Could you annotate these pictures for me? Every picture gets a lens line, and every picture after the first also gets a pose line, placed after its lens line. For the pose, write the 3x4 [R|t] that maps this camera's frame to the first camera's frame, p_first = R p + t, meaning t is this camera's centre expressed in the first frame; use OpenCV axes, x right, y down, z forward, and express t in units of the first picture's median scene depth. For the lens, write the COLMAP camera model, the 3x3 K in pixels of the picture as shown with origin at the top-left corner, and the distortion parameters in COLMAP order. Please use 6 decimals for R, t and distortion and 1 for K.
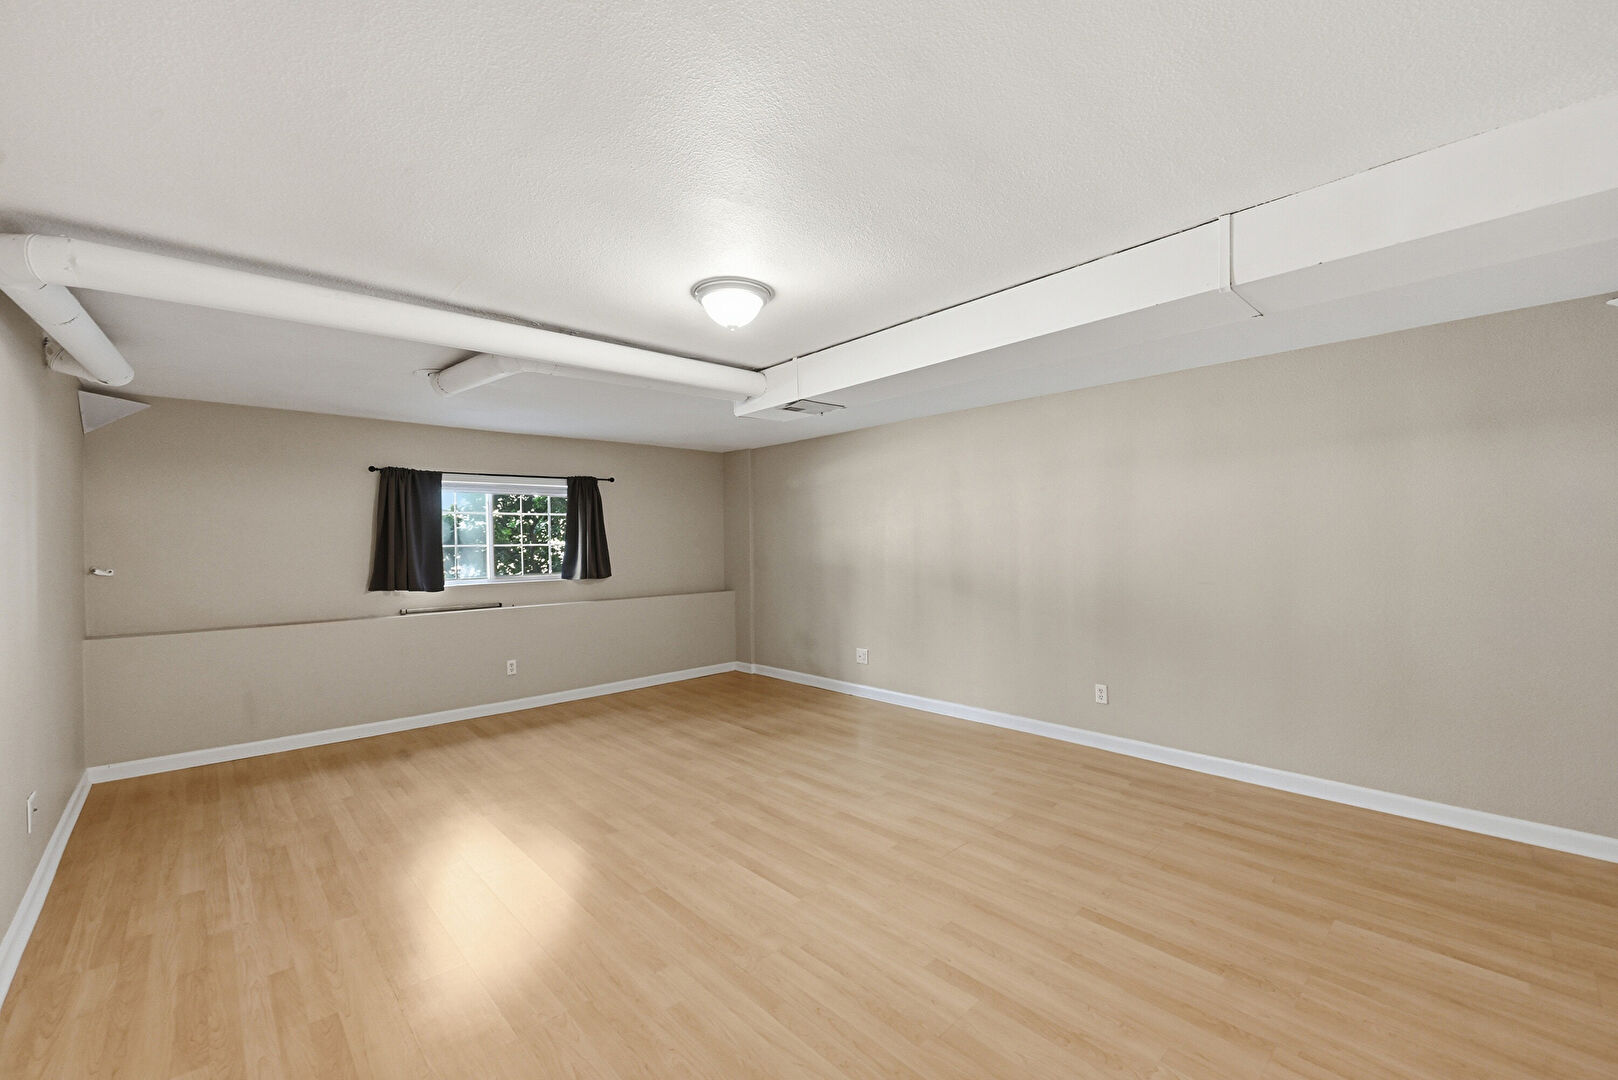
lens RADIAL K [[644.3, 0, 811.8], [0, 644.3, 538.1], [0, 0, 1]] dist [-0.013228, 0.000305]
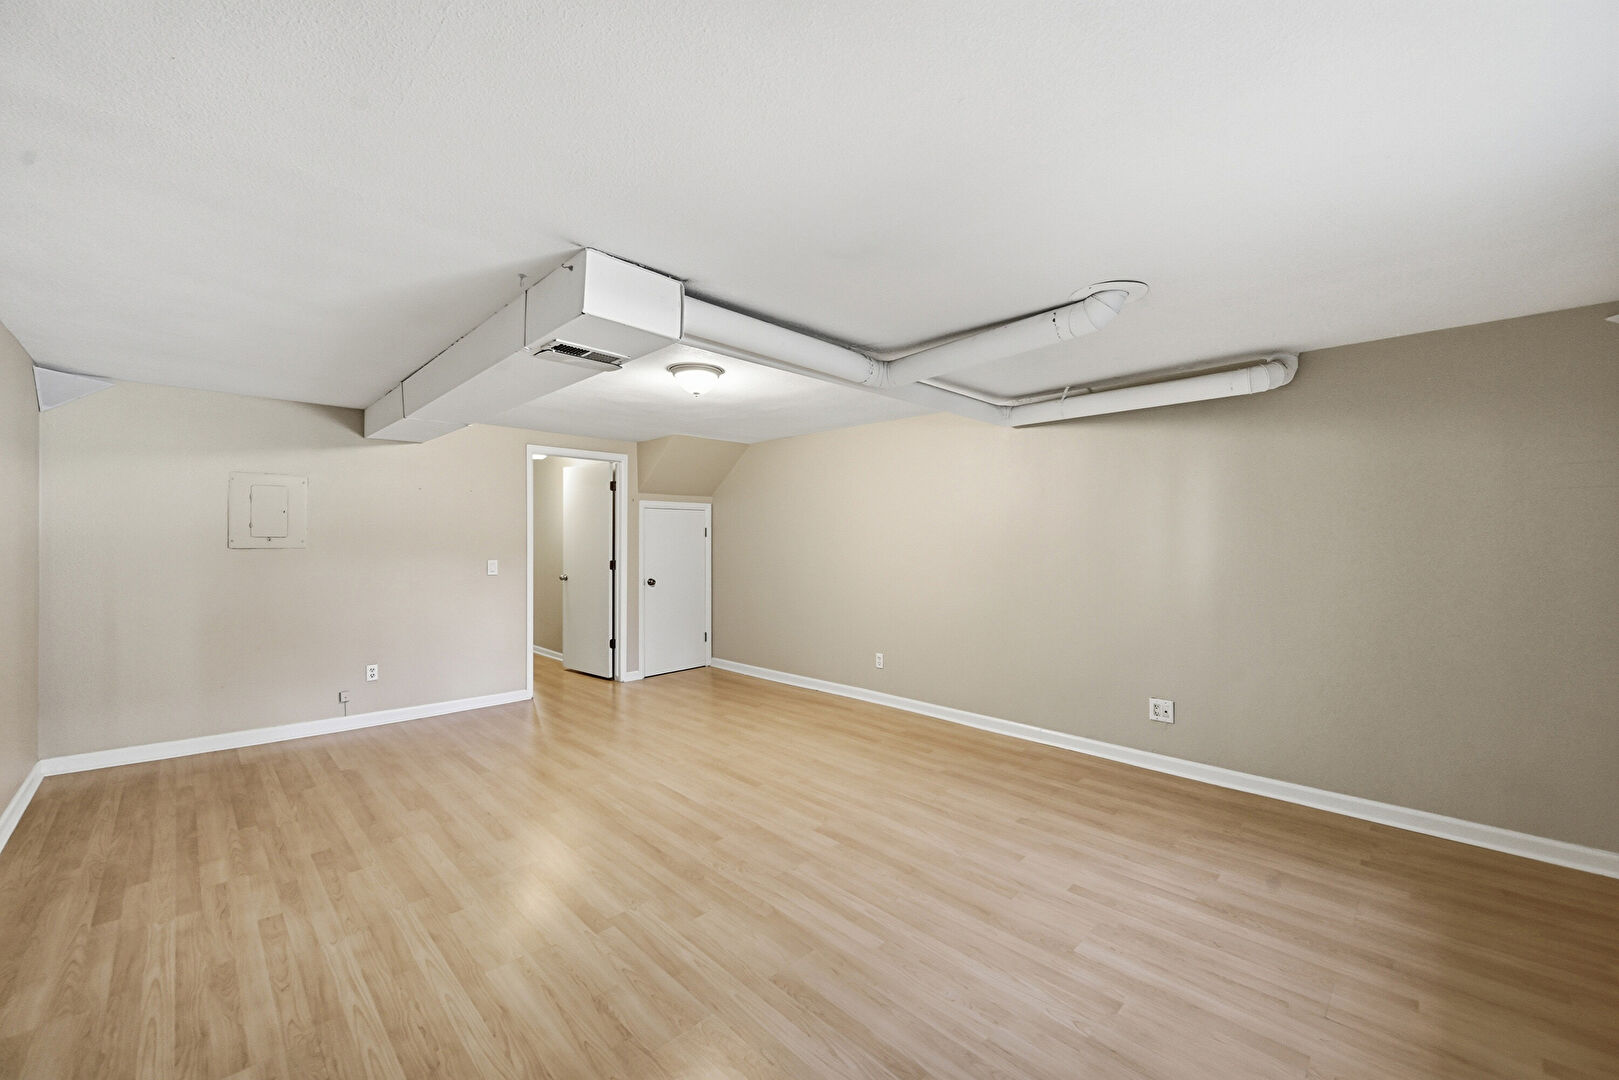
lens RADIAL K [[644.7, 0, 807.0], [0, 644.7, 543.3], [0, 0, 1]] dist [-0.013228, 0.000305]
pose [[-0.999738, 0.012354, -0.019256, -0.277141], [0.012382, 0.999922, -0.001322, 0.015405], [0.019238, -0.001560, -0.999814, 2.000358]]
